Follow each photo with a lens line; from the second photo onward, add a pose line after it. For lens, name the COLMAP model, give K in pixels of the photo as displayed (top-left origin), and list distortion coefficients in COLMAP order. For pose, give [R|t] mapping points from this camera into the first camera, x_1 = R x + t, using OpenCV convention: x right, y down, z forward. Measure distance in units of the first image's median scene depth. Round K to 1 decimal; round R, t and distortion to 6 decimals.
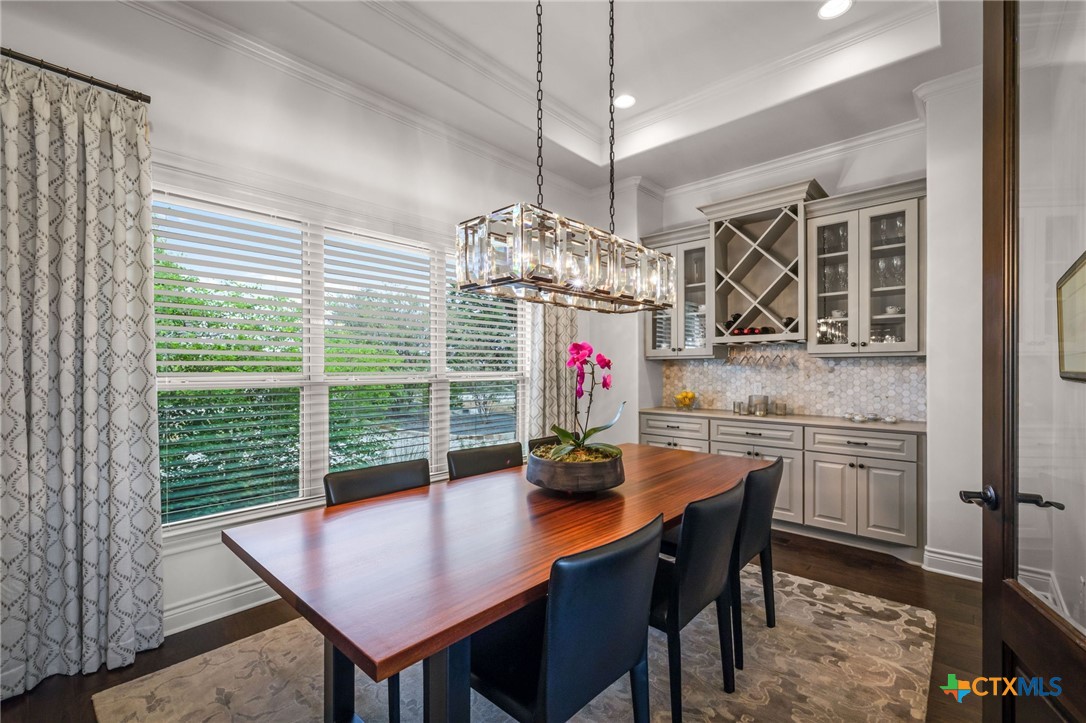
lens RADIAL K [[464.5, 0, 546.6], [0, 464.5, 371.9], [0, 0, 1]] dist [0.000426, 0.000327]
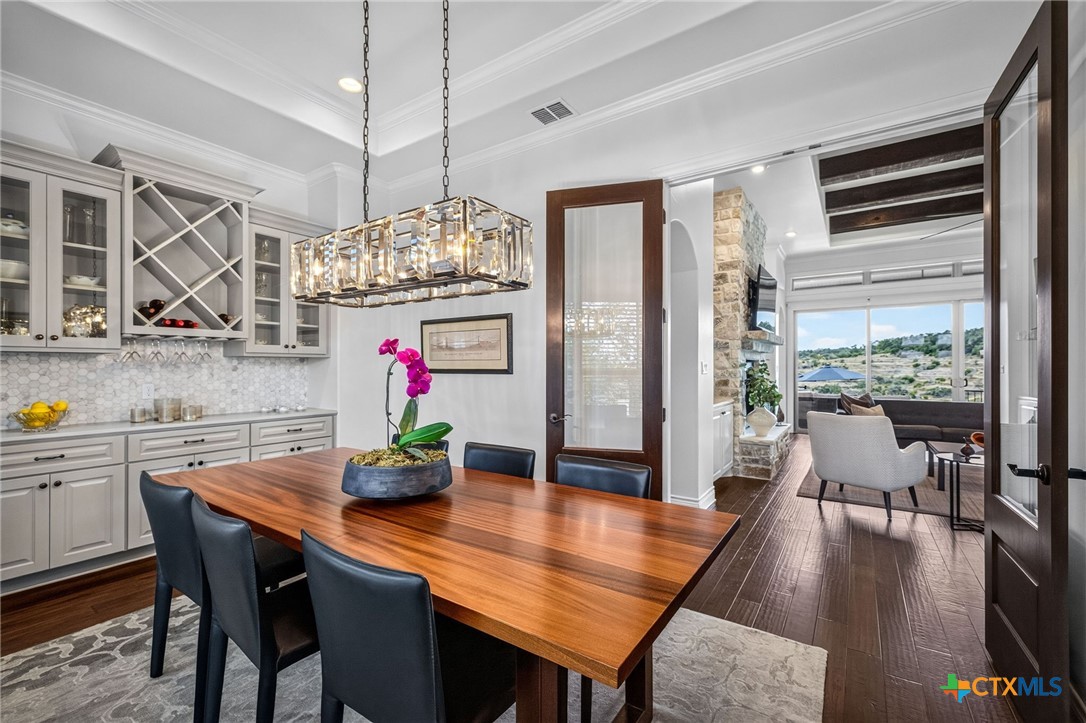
lens RADIAL K [[464.5, 0, 543.8], [0, 464.5, 360.4], [0, 0, 1]] dist [0.000426, 0.000327]
pose [[-0.140379, 0.014620, 0.989990, -0.495636], [0.007143, 0.999880, -0.013753, -0.002885], [-0.990072, 0.005141, -0.140467, 0.447288]]
